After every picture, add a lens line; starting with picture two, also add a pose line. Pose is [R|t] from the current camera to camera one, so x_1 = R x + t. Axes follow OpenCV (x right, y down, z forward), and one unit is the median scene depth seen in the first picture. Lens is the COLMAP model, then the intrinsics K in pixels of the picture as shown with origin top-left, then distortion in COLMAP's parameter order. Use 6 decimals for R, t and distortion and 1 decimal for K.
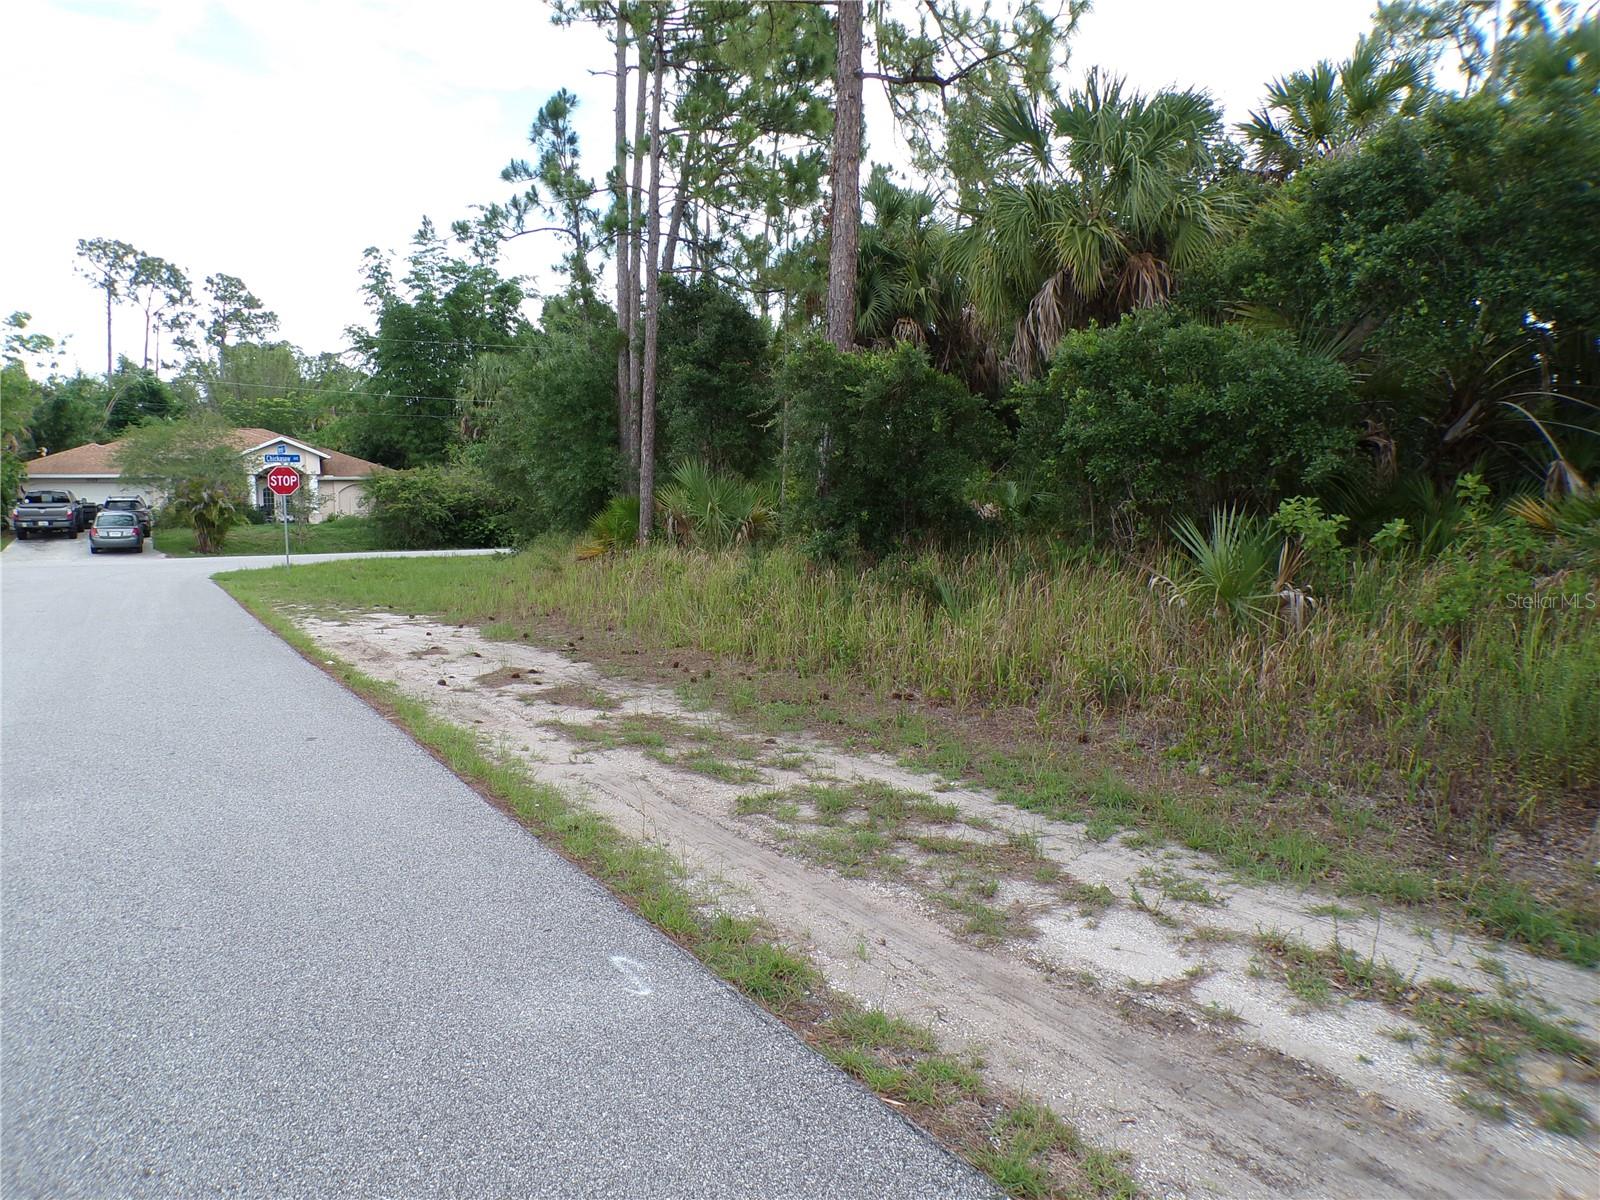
lens RADIAL K [[1101.7, 0, 776.2], [0, 1101.7, 608.7], [0, 0, 1]] dist [-0.054119, 0.035152]
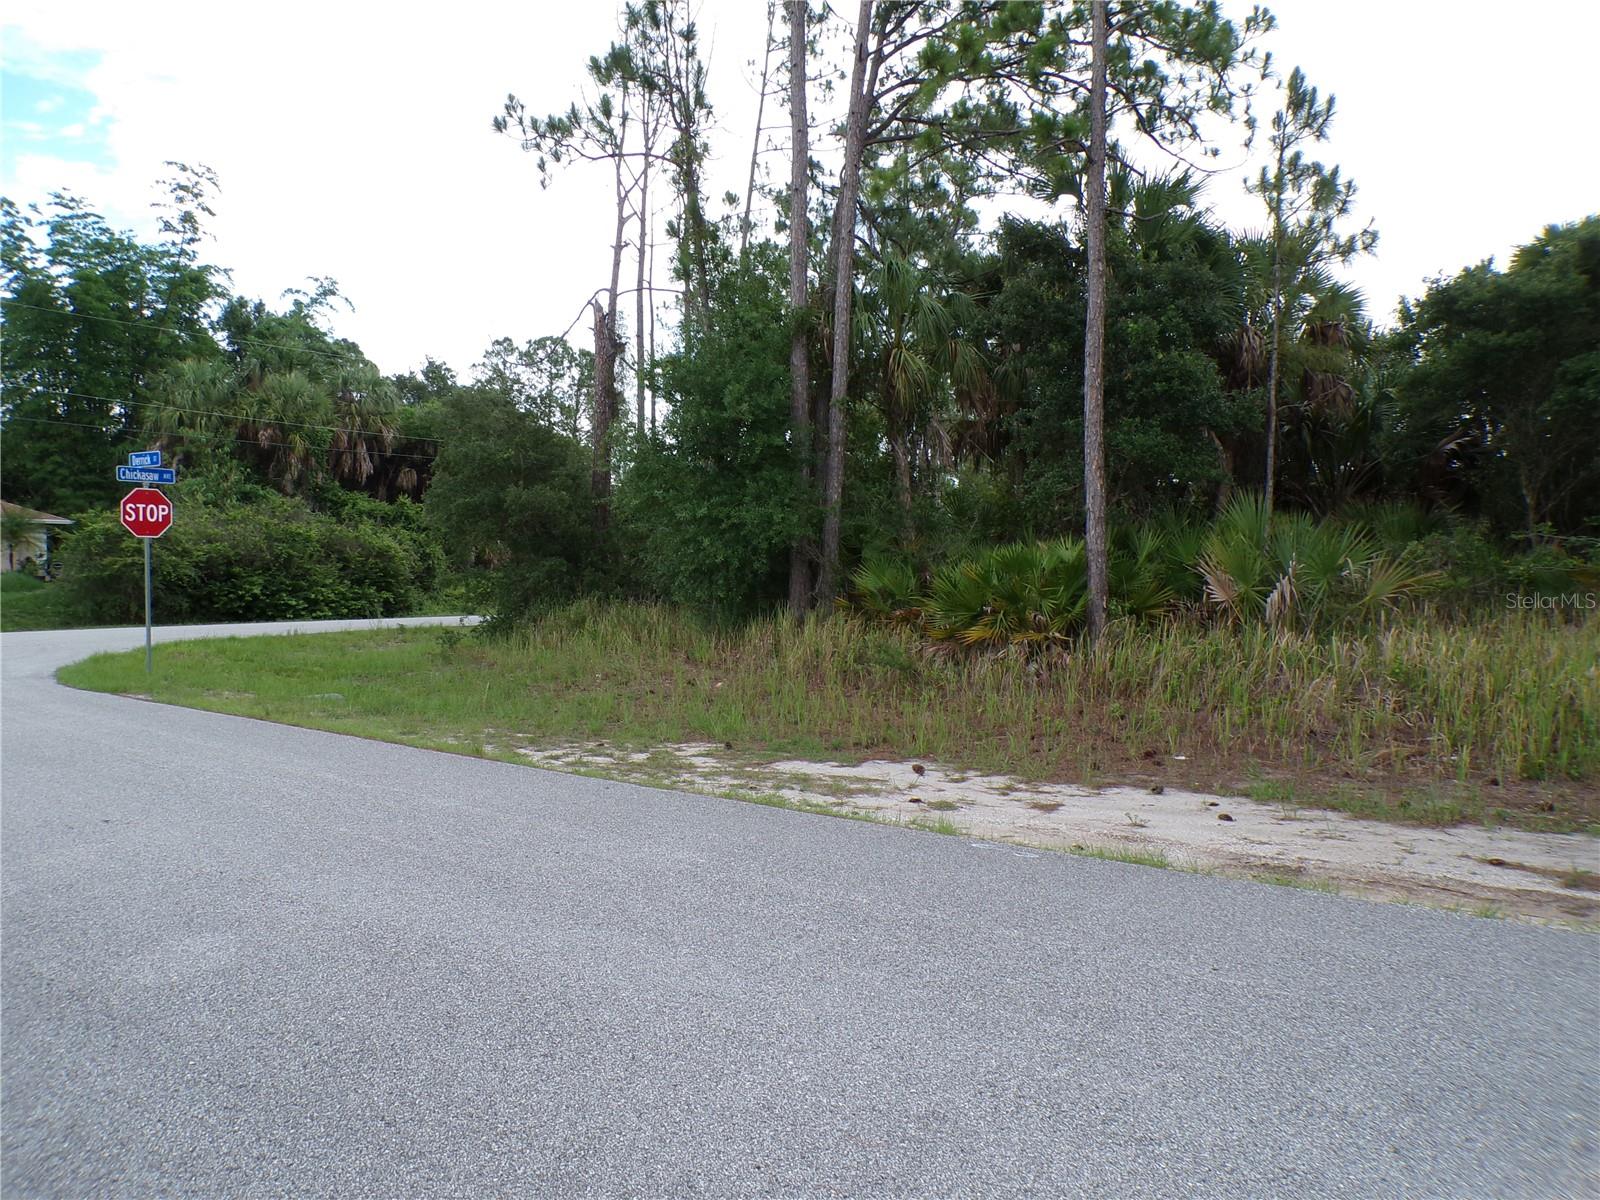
lens RADIAL K [[1091.7, 0, 743.5], [0, 1091.7, 628.3], [0, 0, 1]] dist [-0.069032, 0.035576]
pose [[0.915808, 0.001125, 0.401615, -0.205715], [0.017032, 0.998988, -0.041637, -0.012633], [-0.401255, 0.044972, 0.914862, 0.182741]]
